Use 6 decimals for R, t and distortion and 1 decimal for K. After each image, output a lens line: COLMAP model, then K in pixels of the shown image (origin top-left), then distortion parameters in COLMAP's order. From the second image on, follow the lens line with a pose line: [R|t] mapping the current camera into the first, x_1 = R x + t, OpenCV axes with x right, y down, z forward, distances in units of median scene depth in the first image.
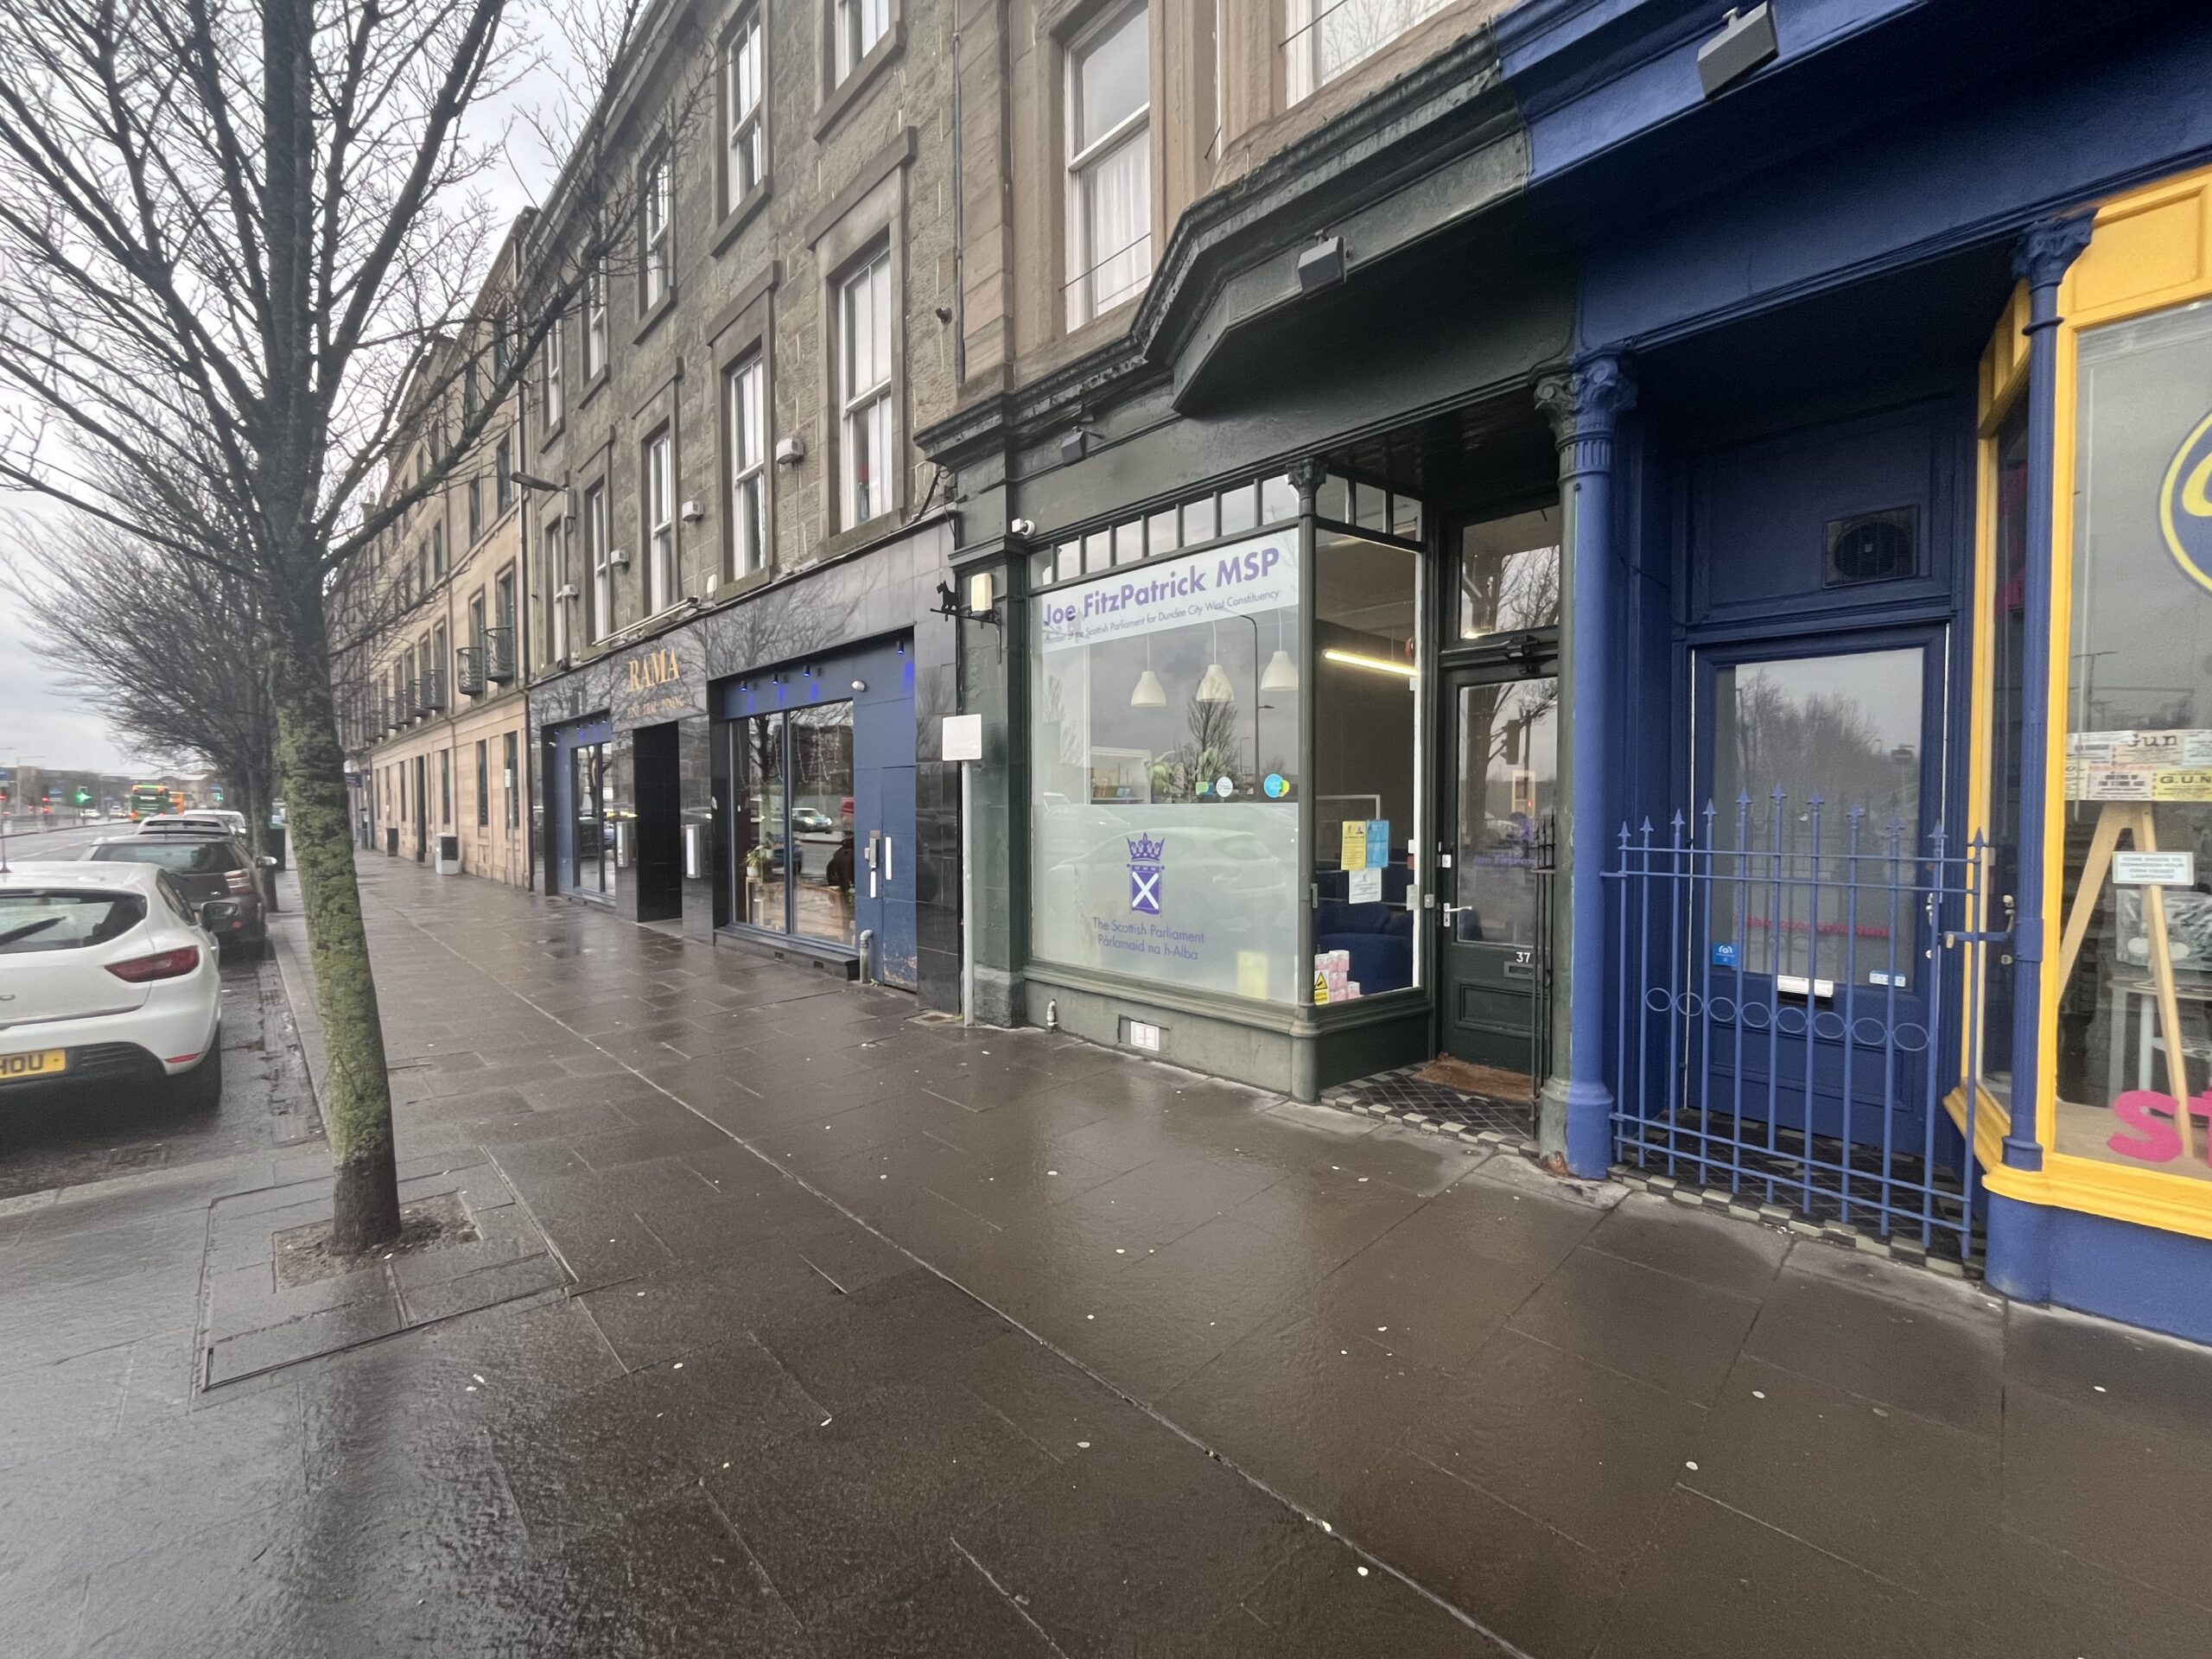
lens RADIAL K [[891.3, 0, 1106.0], [0, 891.3, 829.5], [0, 0, 1]] dist [-0.003552, -0.000630]
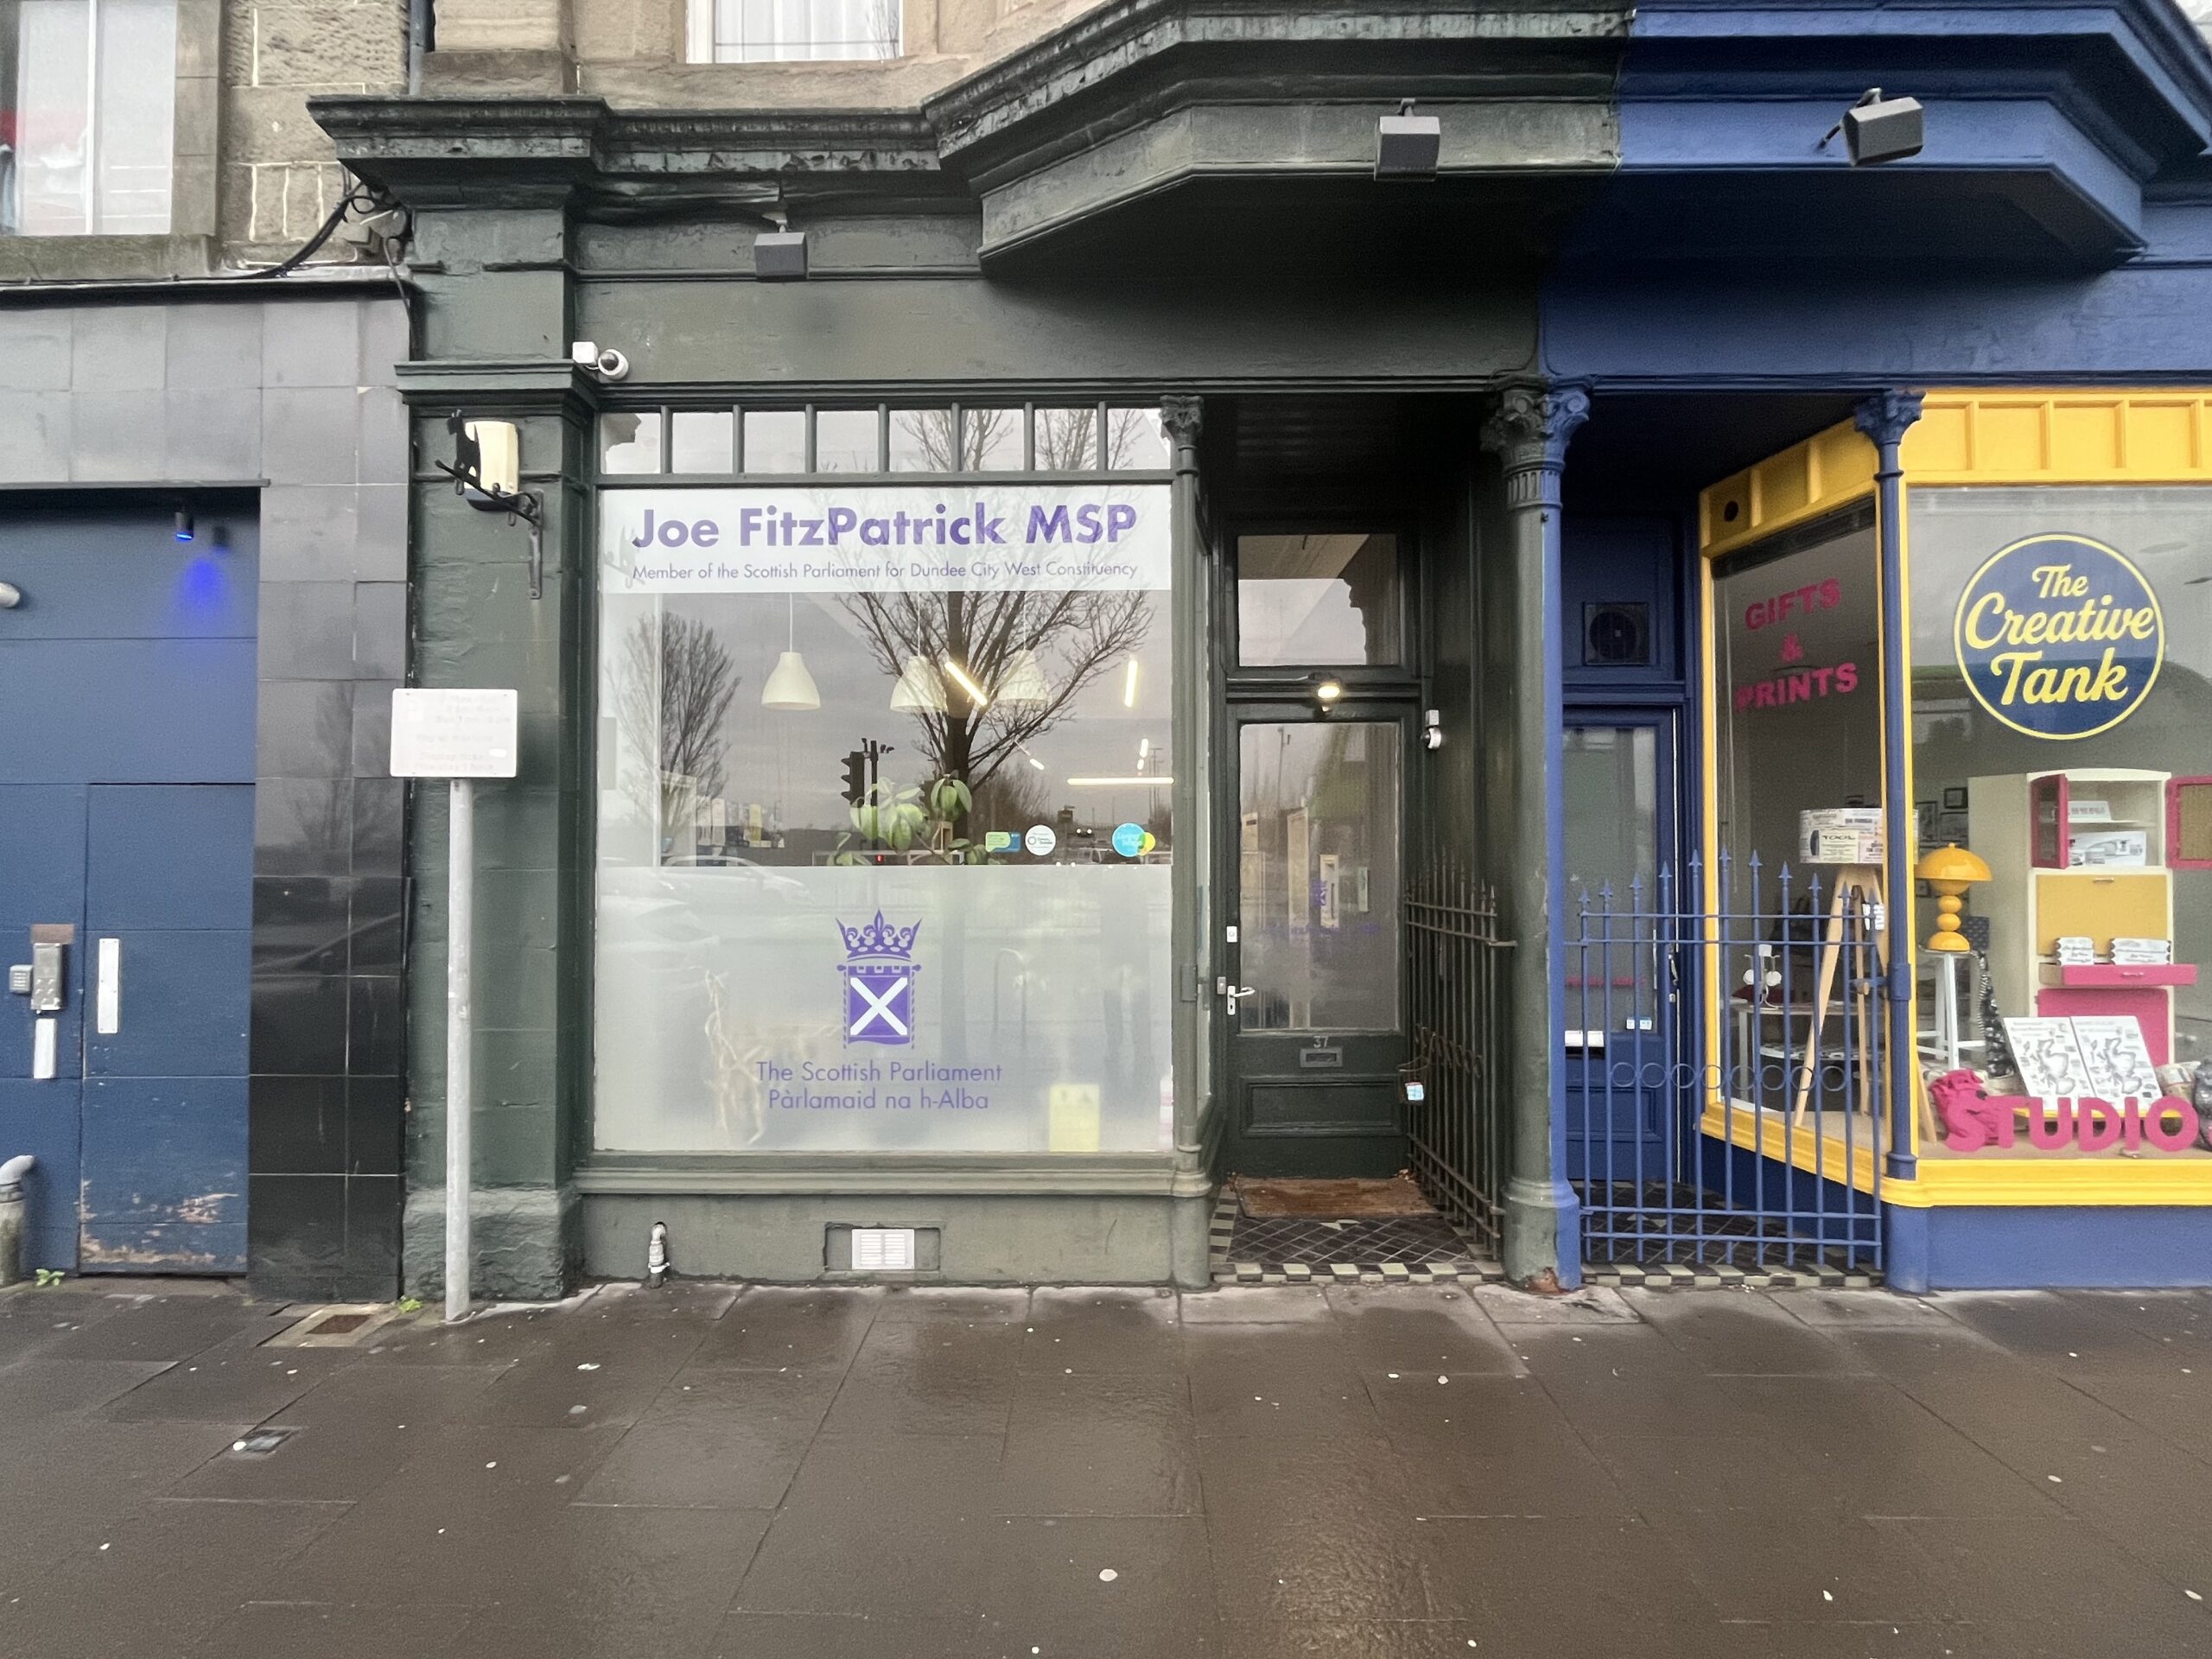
lens RADIAL K [[1031.1, 0, 1105.1], [0, 1031.1, 831.8], [0, 0, 1]] dist [-0.003253, -0.000752]
pose [[0.713213, 0.017441, 0.700730, -0.367249], [0.018953, 0.998845, -0.044152, -0.018842], [-0.700691, 0.044771, 0.712059, 0.408387]]
